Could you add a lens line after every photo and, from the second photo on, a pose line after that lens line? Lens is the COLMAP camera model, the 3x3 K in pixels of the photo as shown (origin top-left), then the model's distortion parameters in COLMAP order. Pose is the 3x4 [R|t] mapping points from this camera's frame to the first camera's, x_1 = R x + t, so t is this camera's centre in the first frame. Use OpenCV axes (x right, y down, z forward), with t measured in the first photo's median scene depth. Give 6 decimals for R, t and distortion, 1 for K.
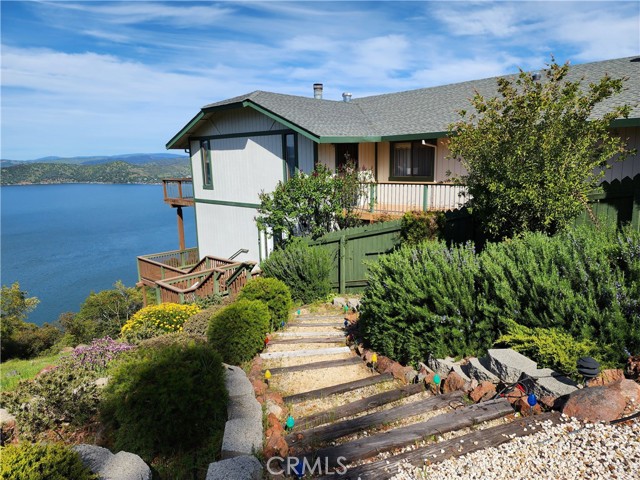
lens RADIAL K [[426.3, 0, 318.0], [0, 426.3, 240.7], [0, 0, 1]] dist [0.064366, -0.041201]
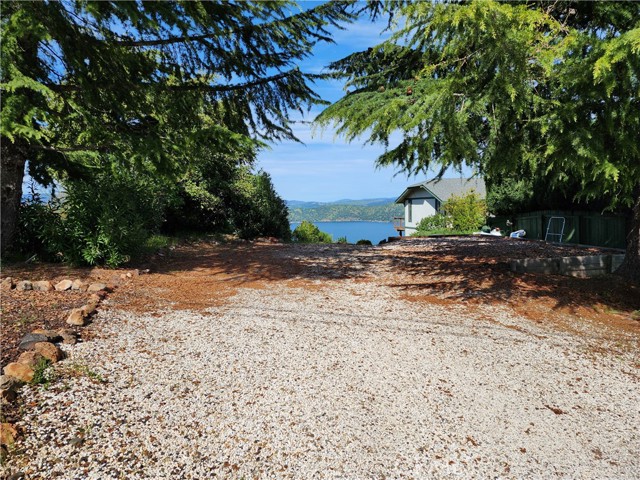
lens RADIAL K [[426.3, 0, 319.7], [0, 426.3, 240.3], [0, 0, 1]] dist [0.064366, -0.041201]
pose [[0.824390, 0.056796, -0.563166, 0.603320], [-0.110060, 0.992047, -0.061063, 0.157486], [0.555219, 0.112322, 0.824085, -1.046266]]
